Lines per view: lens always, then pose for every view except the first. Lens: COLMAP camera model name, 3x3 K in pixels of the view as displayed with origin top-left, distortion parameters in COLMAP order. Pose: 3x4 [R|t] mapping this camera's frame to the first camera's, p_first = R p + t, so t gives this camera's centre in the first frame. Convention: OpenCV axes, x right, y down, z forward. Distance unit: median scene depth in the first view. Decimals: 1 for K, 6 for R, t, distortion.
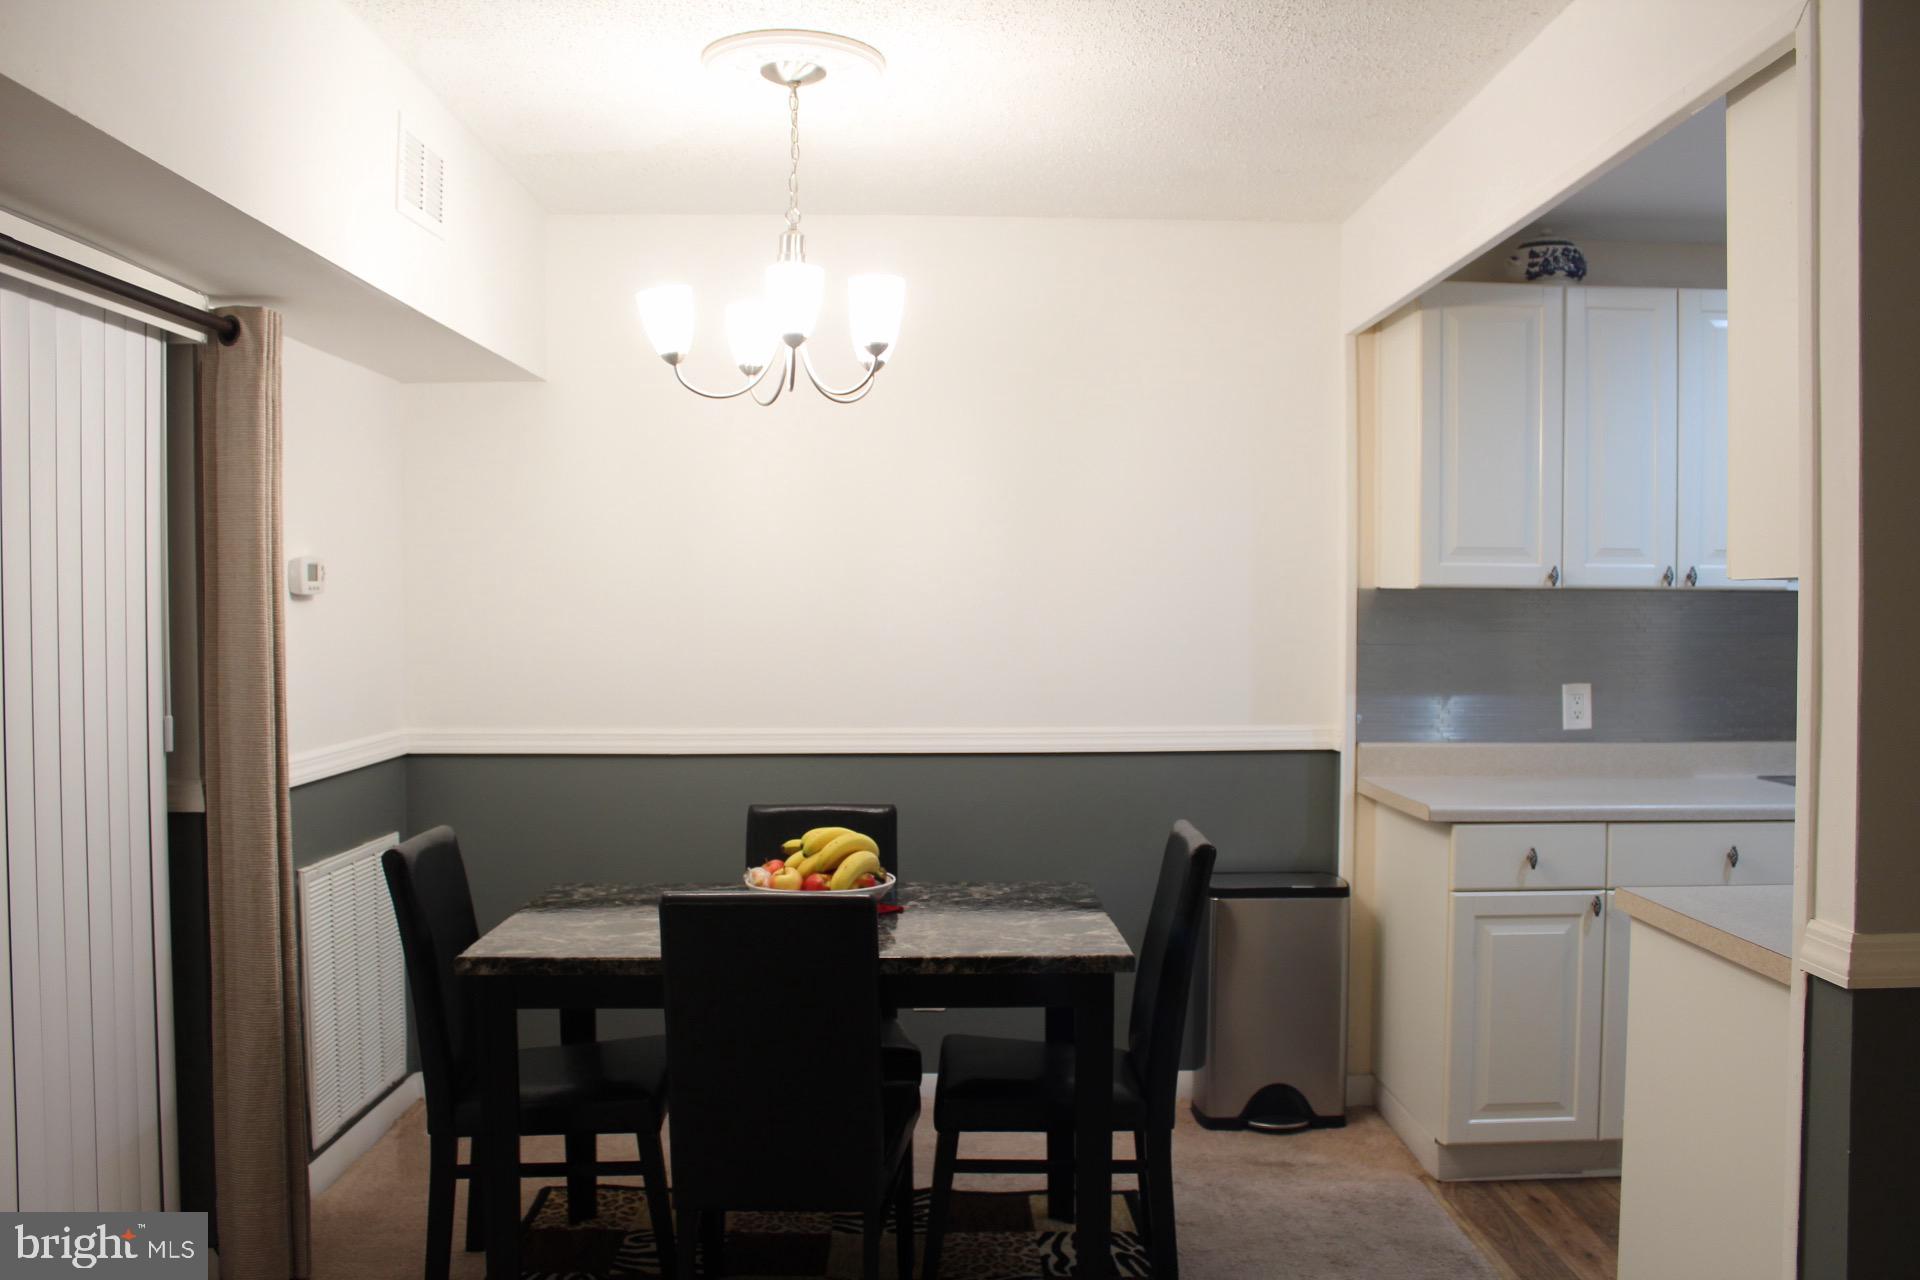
lens RADIAL K [[1588.2, 0, 961.6], [0, 1588.2, 645.0], [0, 0, 1]] dist [-0.165975, 0.137493]
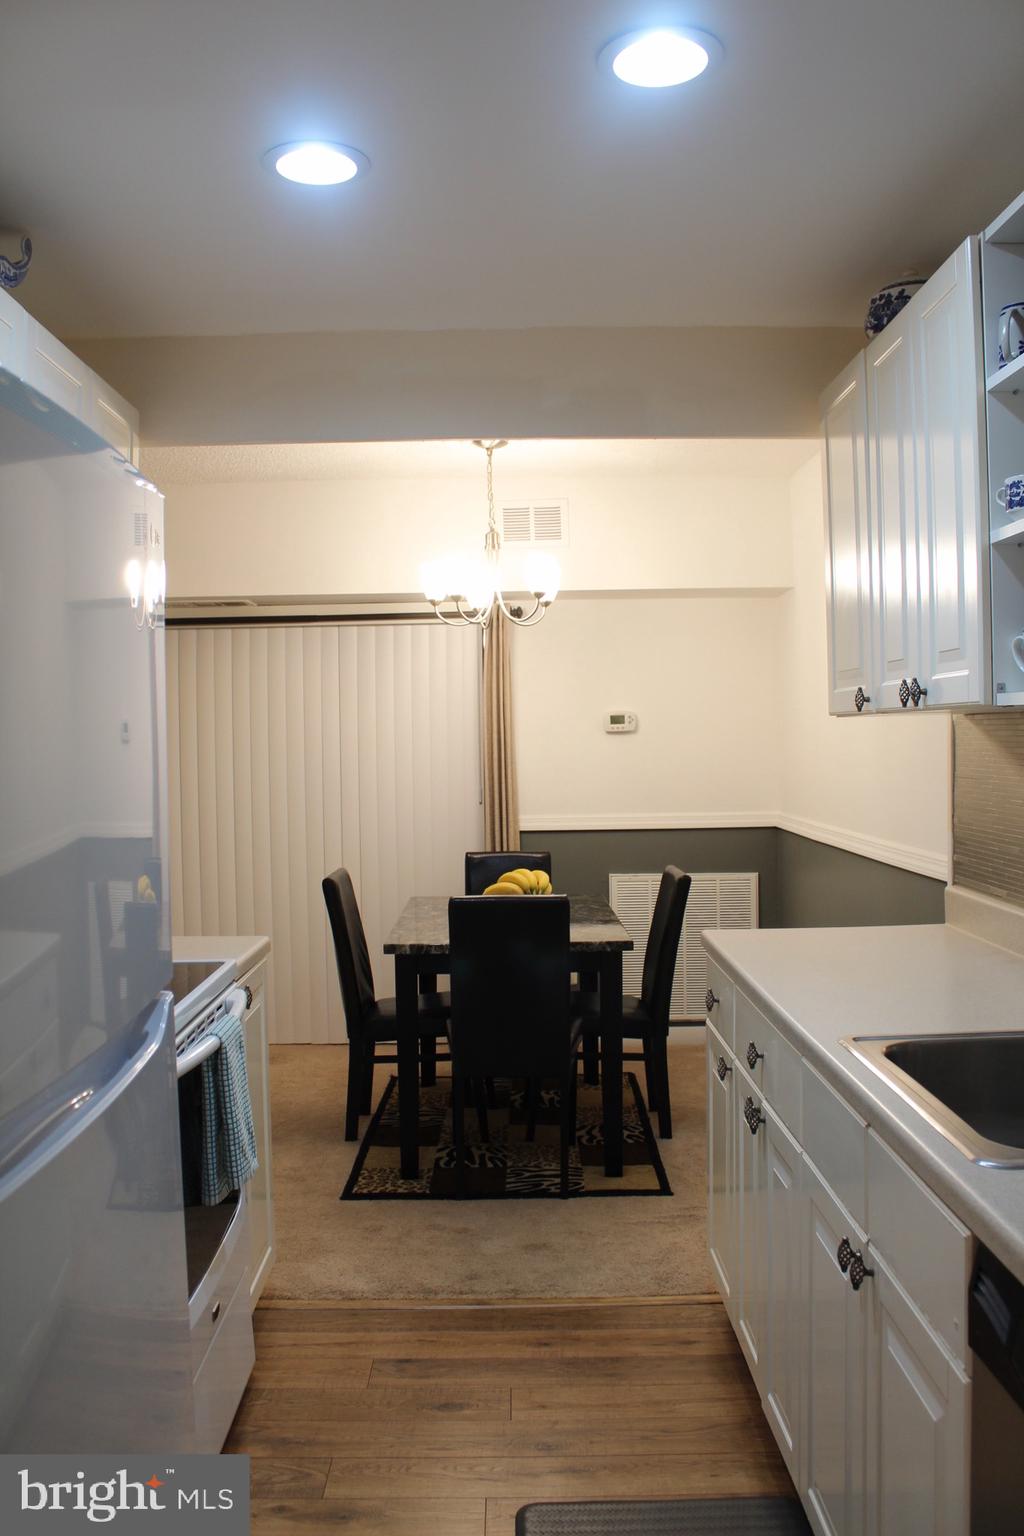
lens RADIAL K [[1273.7, 0, 512.0], [0, 1273.7, 768.0], [0, 0, 1]] dist [-0.170579, 0.146593]
pose [[-0.008593, 0.023241, -0.999693, 1.136274], [-0.011314, 0.999664, 0.023337, -0.022361], [0.999899, 0.011511, -0.008328, 0.876100]]
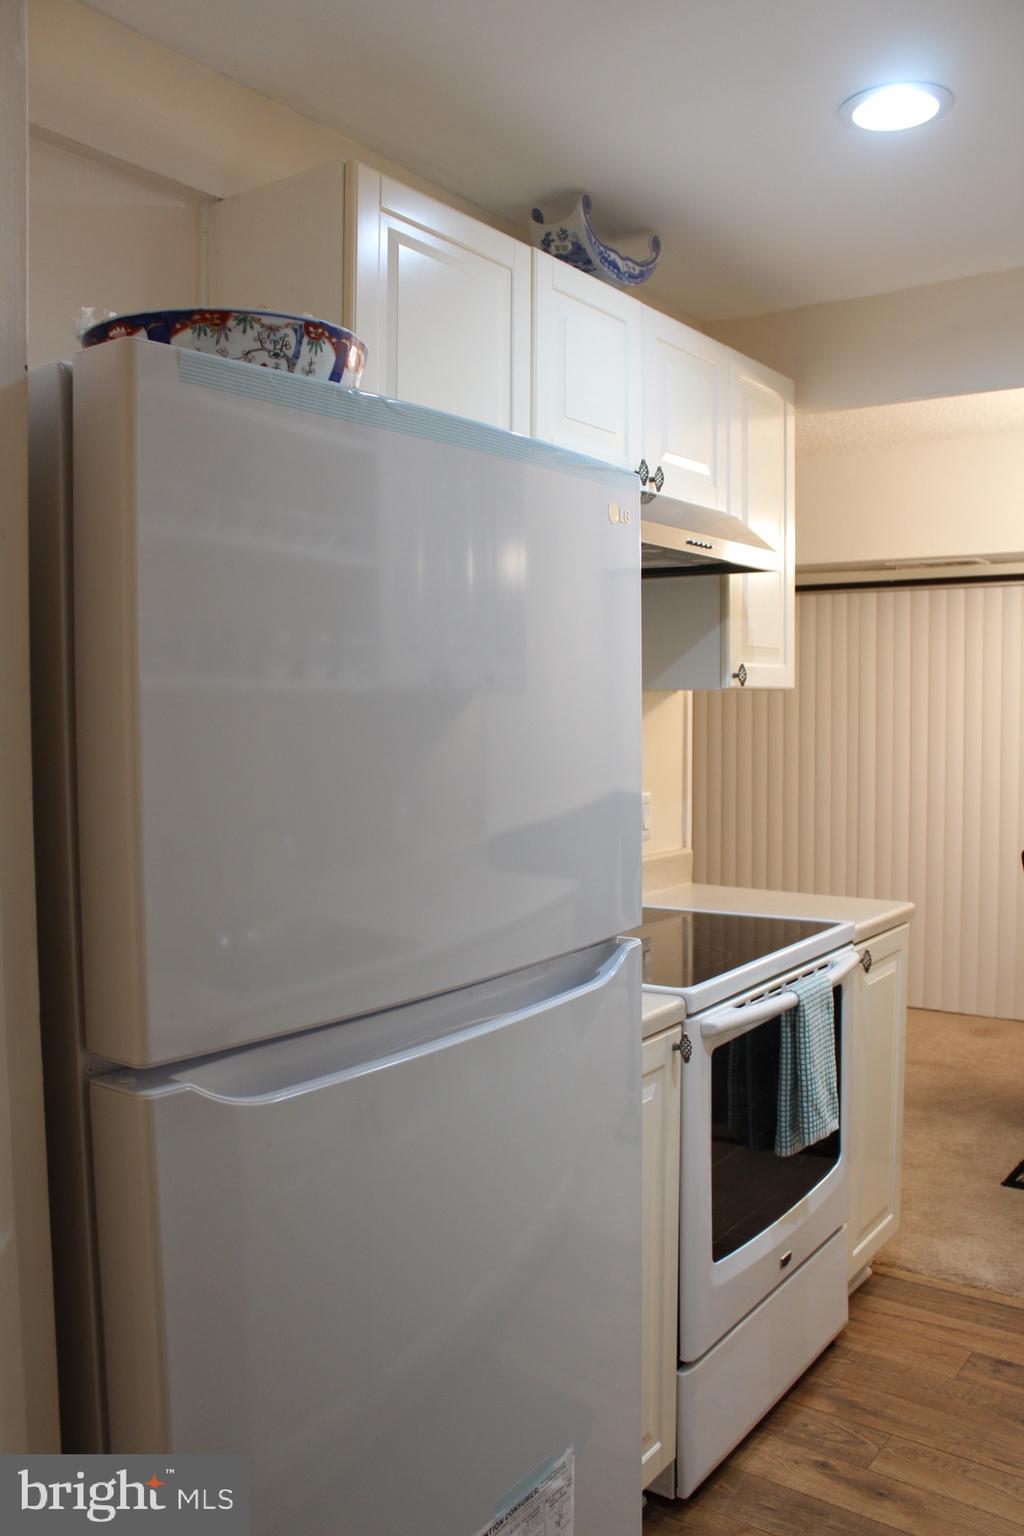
lens RADIAL K [[1270.6, 0, 512.0], [0, 1270.6, 768.0], [0, 0, 1]] dist [-0.165975, 0.137493]
pose [[-0.600480, 0.042217, -0.798525, 1.109519], [-0.016233, 0.997756, 0.064957, -0.026562], [0.799475, 0.051967, -0.598447, 0.985290]]
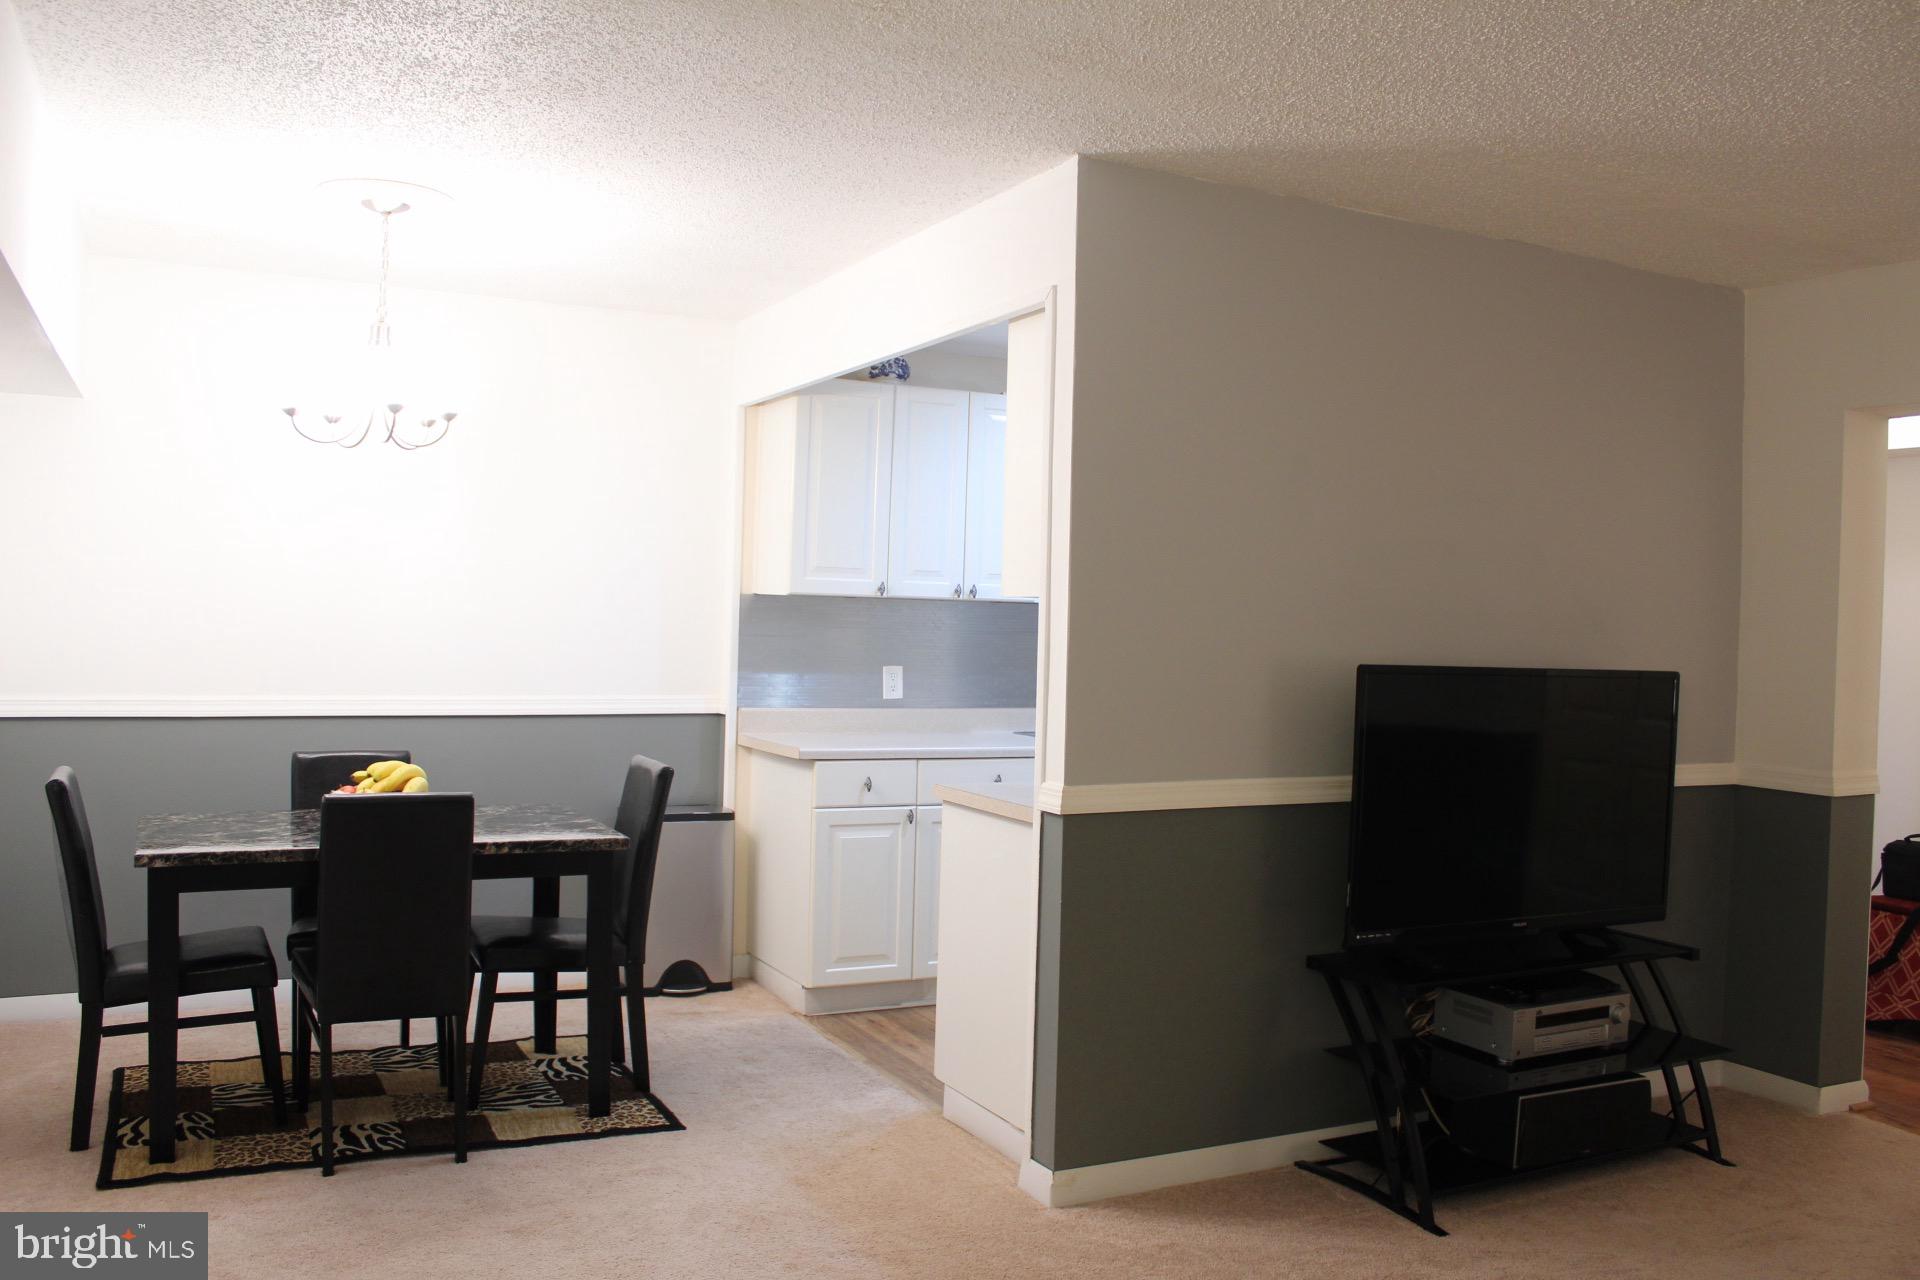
lens RADIAL K [[1592.1, 0, 964.3], [0, 1592.1, 645.0], [0, 0, 1]] dist [-0.170579, 0.146593]
pose [[0.900574, 0.015201, 0.434436, -0.194920], [-0.015765, 0.999873, -0.002307, 0.009871], [-0.434416, -0.004771, 0.900700, -0.366966]]
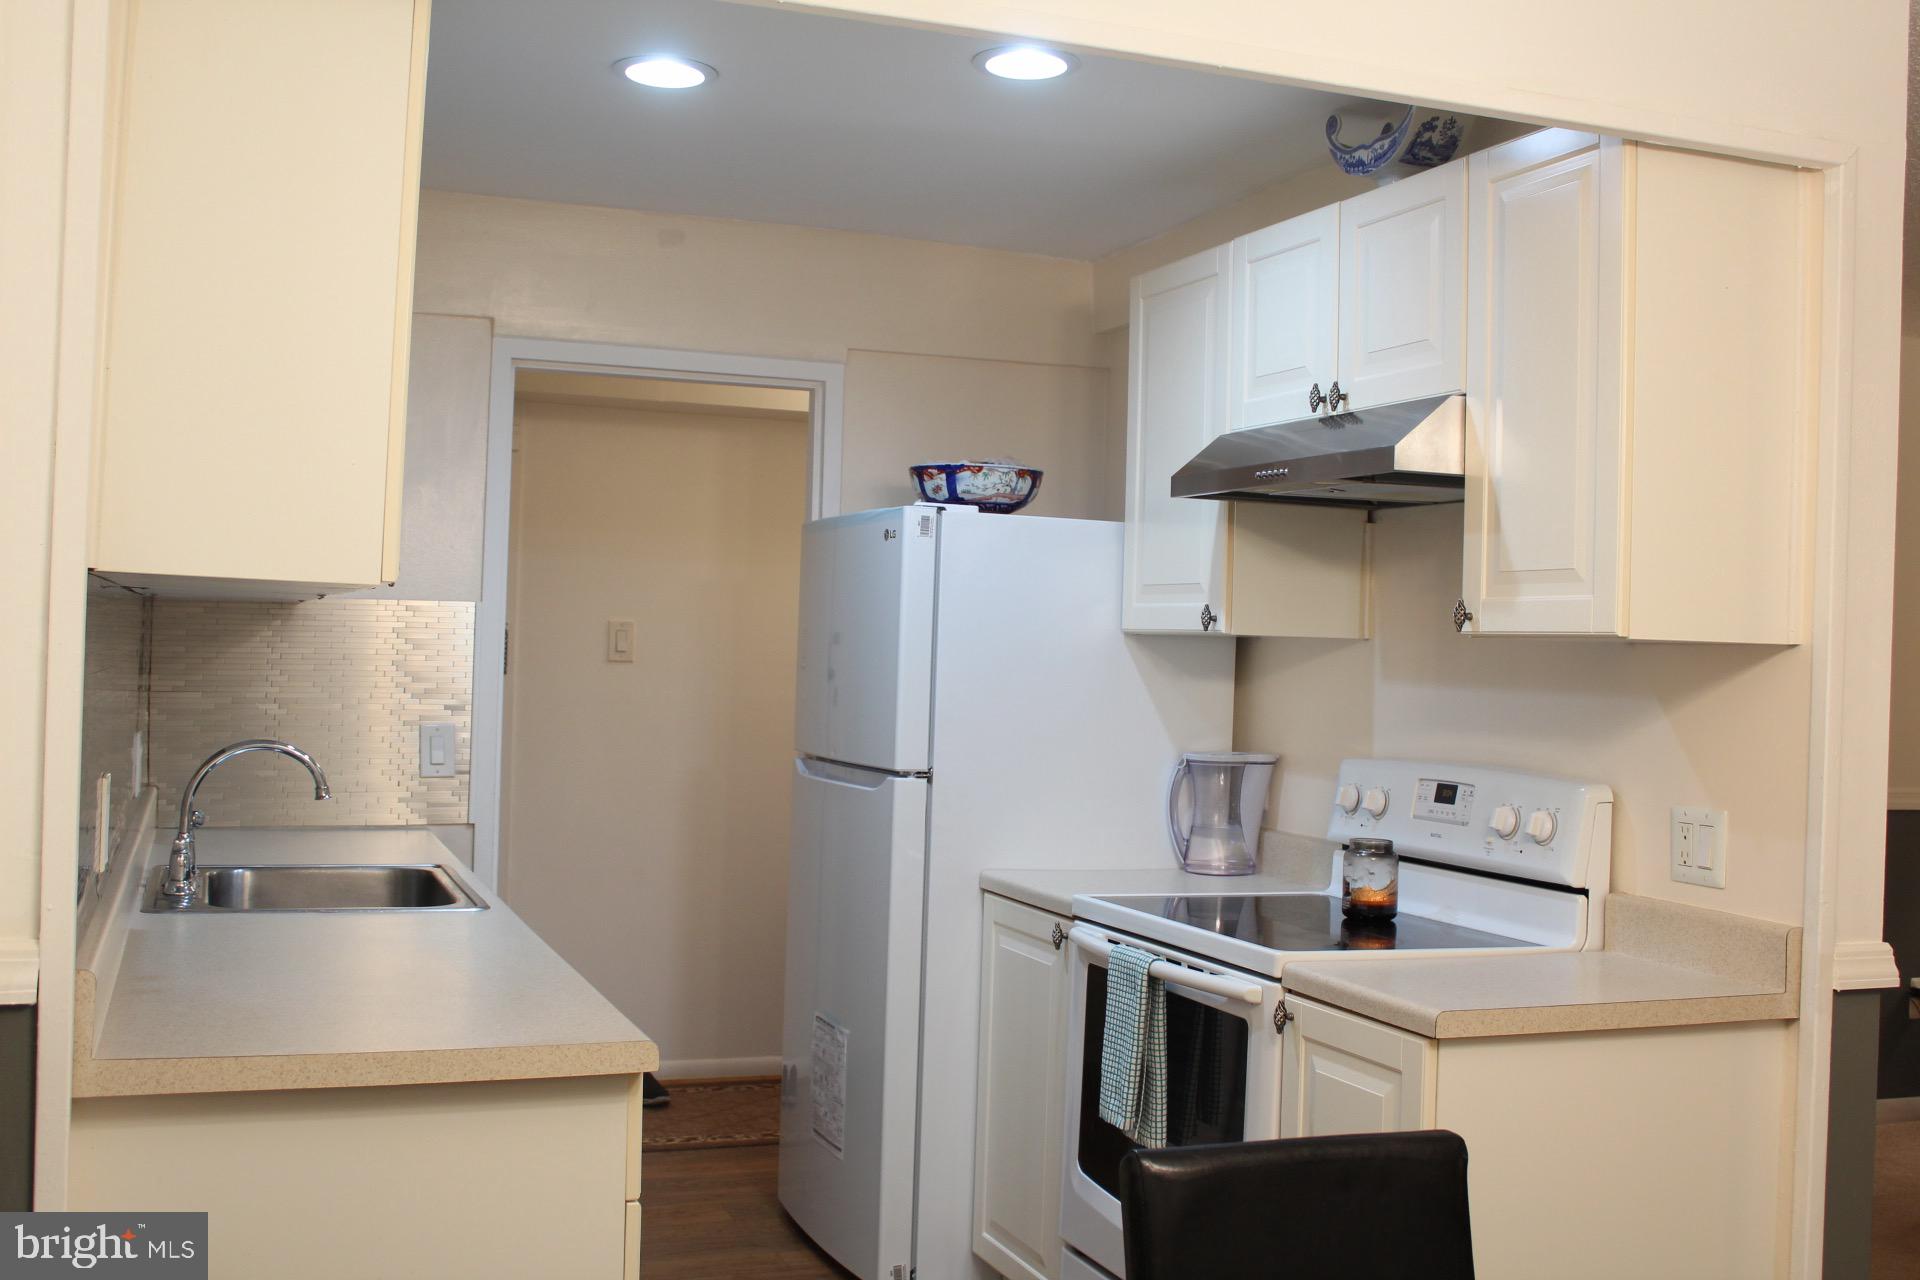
lens RADIAL K [[1978.0, 0, 952.5], [0, 1978.0, 635.8], [0, 0, 1]] dist [-0.121748, 0.121589]
pose [[-0.331798, -0.008919, 0.943308, -0.315698], [-0.008675, 0.999942, 0.006404, -0.029941], [-0.943311, -0.006058, -0.331856, 1.115621]]
